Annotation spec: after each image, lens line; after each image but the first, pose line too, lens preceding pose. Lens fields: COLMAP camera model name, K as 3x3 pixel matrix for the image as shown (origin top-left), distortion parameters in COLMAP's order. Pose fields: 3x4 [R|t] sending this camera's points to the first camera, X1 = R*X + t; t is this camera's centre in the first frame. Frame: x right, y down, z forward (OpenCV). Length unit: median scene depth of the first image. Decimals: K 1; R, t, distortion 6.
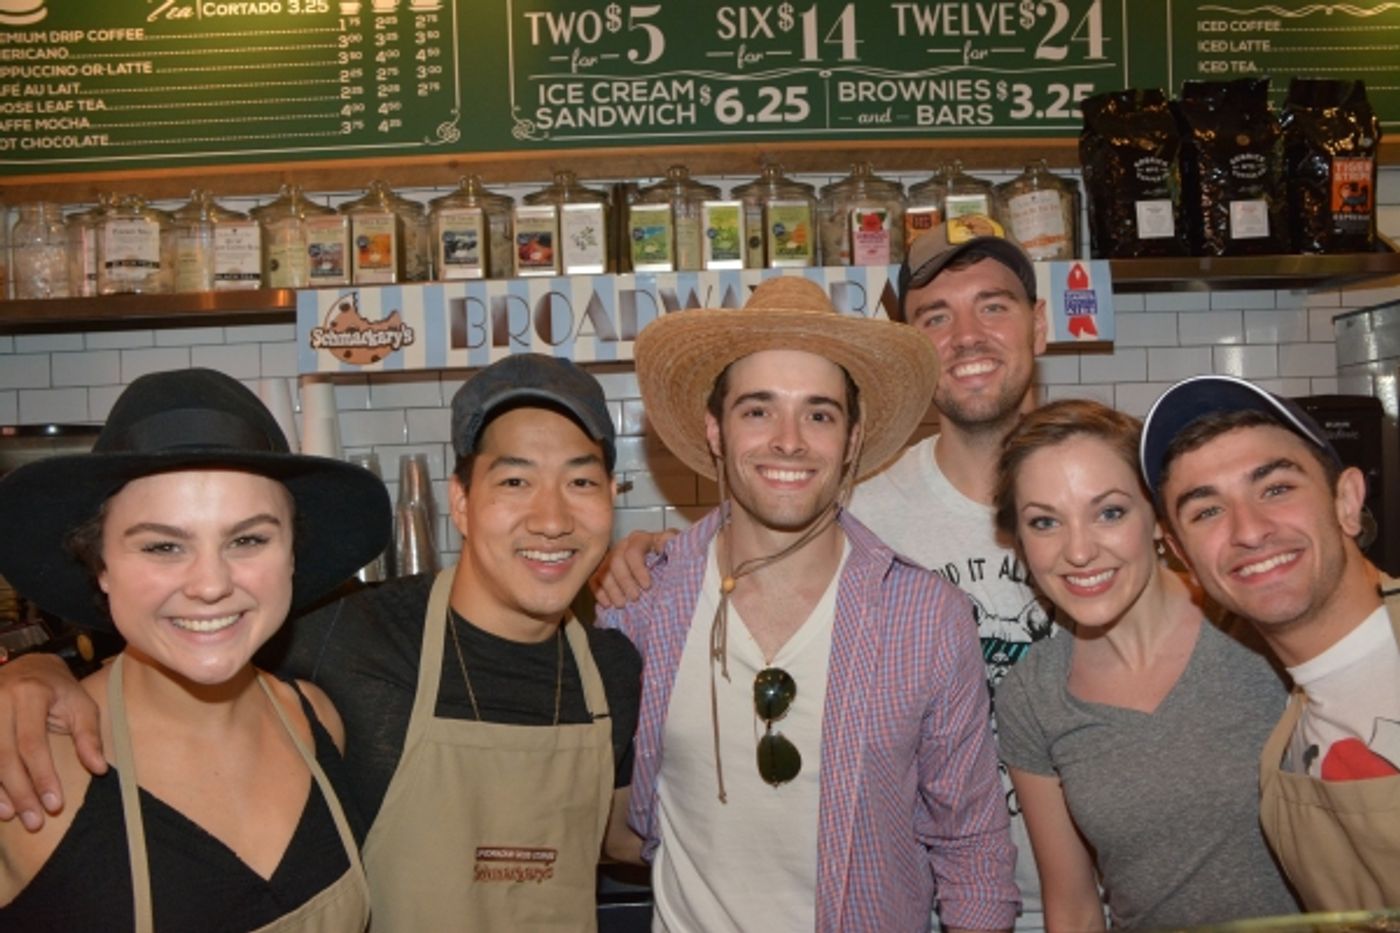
lens RADIAL K [[1220.7, 0, 705.5], [0, 1220.7, 468.5], [0, 0, 1]] dist [-0.161183, 0.175692]
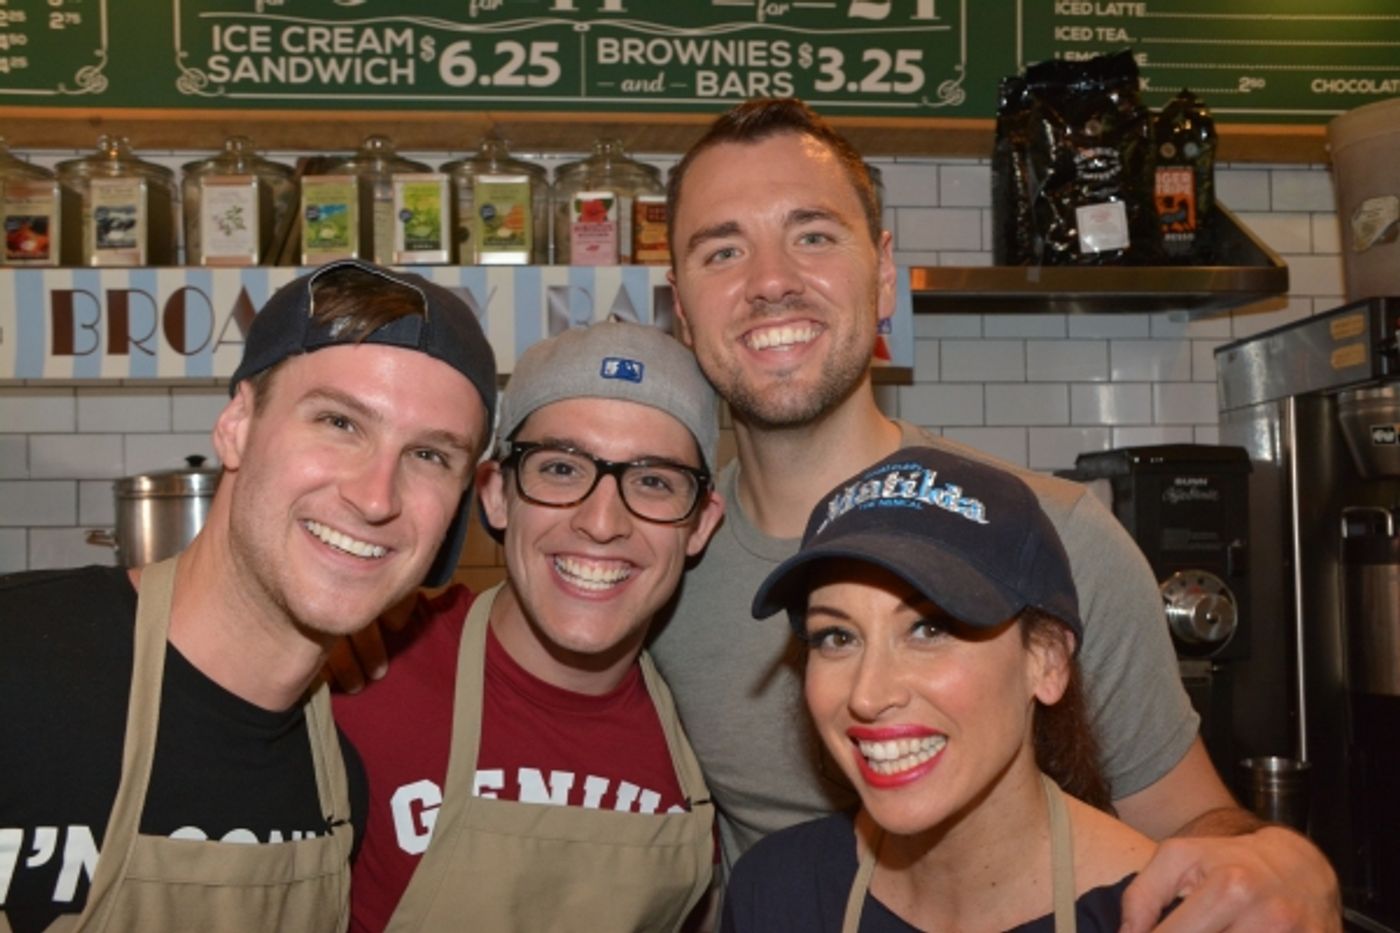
lens RADIAL K [[1396.8, 0, 681.4], [0, 1396.8, 468.6], [0, 0, 1]] dist [-0.086488, 0.219810]
pose [[0.998362, 0.026940, 0.050483, 0.128485], [-0.024973, 0.998920, -0.039183, -0.001526], [-0.051484, 0.037858, 0.997956, 0.088675]]
